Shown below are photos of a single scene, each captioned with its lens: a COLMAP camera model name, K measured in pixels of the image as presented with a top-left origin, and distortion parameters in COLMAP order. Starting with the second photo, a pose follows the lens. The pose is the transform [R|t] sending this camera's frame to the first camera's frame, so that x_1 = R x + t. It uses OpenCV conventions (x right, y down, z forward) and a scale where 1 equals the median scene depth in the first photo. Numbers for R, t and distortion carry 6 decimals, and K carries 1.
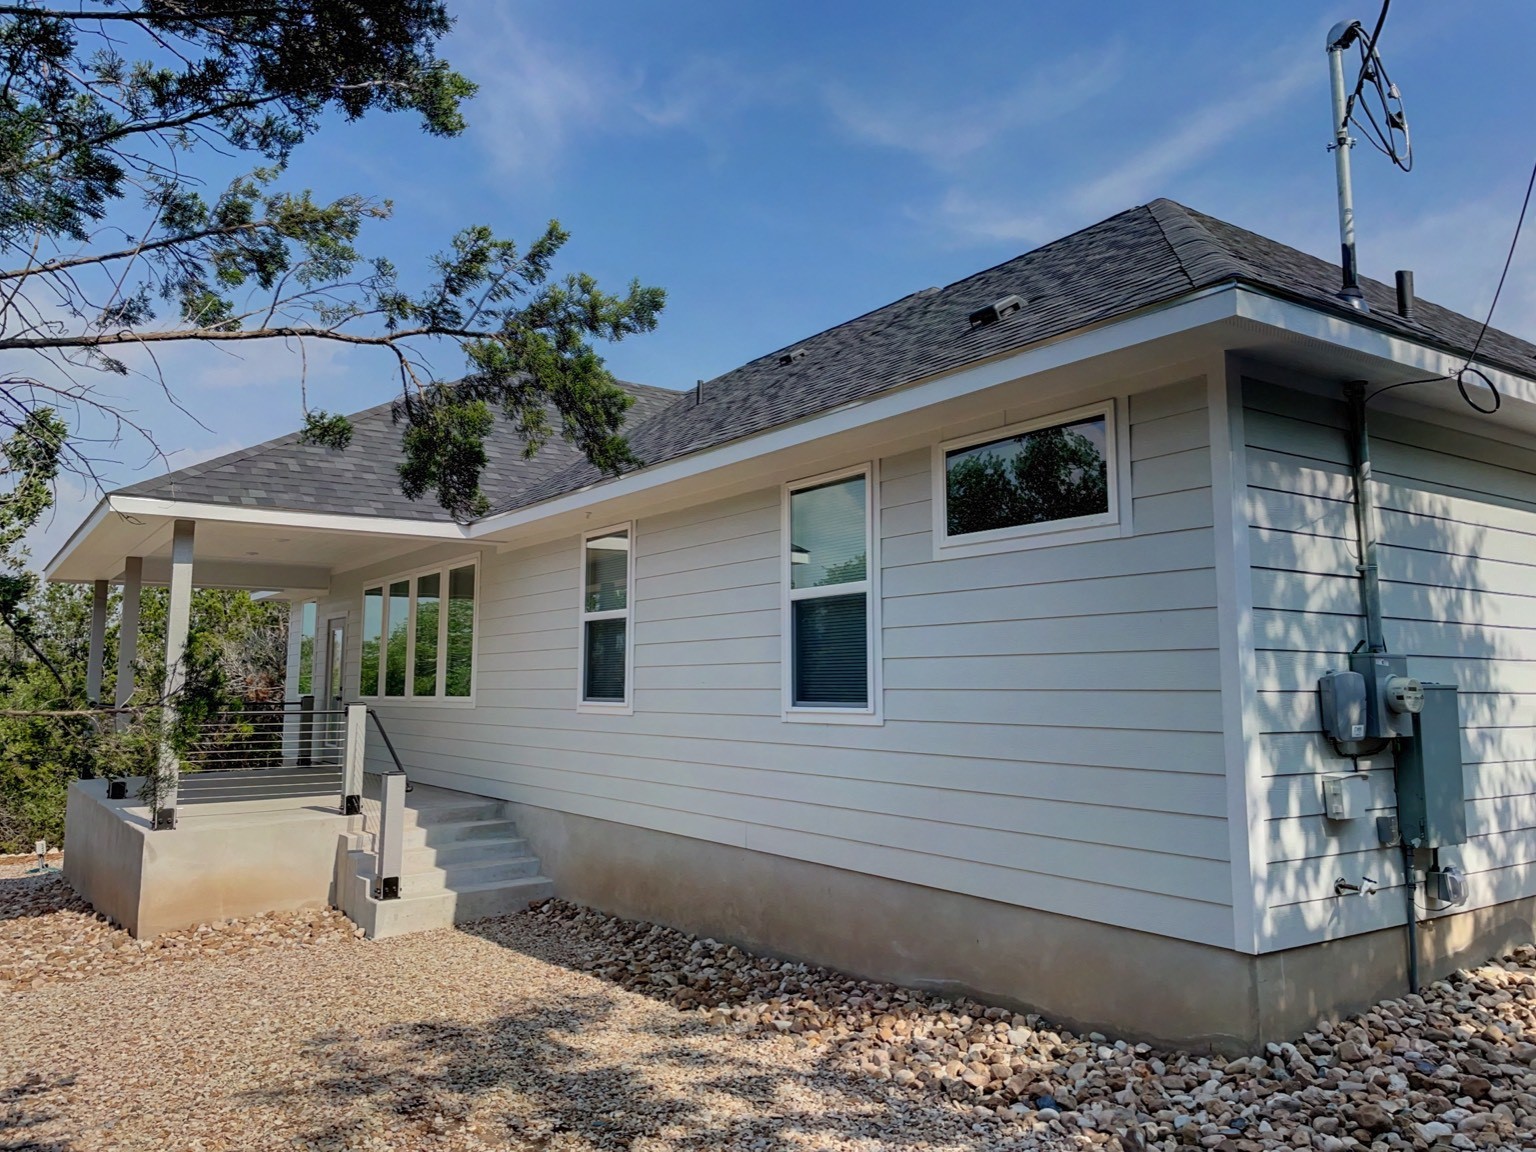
lens RADIAL K [[1147.6, 0, 759.3], [0, 1147.6, 545.4], [0, 0, 1]] dist [0.088597, -0.119633]
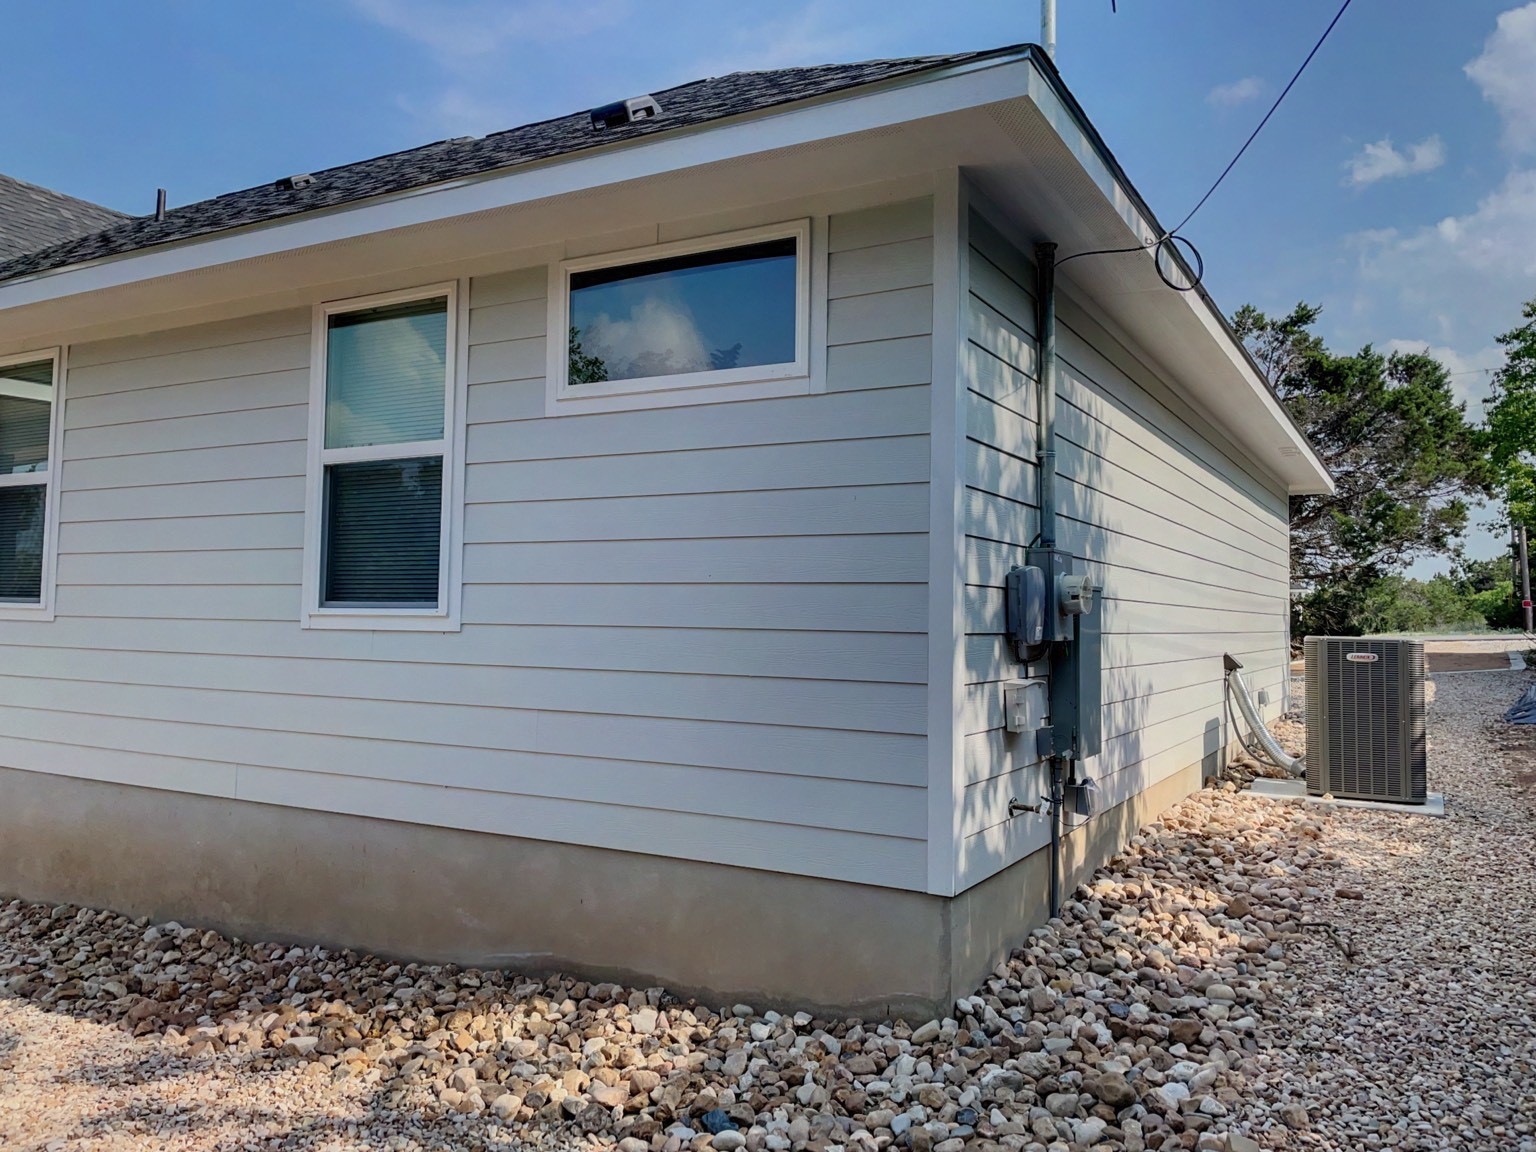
lens RADIAL K [[1147.6, 0, 759.3], [0, 1147.6, 545.4], [0, 0, 1]] dist [0.088597, -0.119633]
pose [[0.898488, 0.039613, 0.437207, -0.058074], [-0.068581, 0.996358, 0.050664, 0.056269], [-0.433608, -0.075505, 0.897933, 0.276676]]
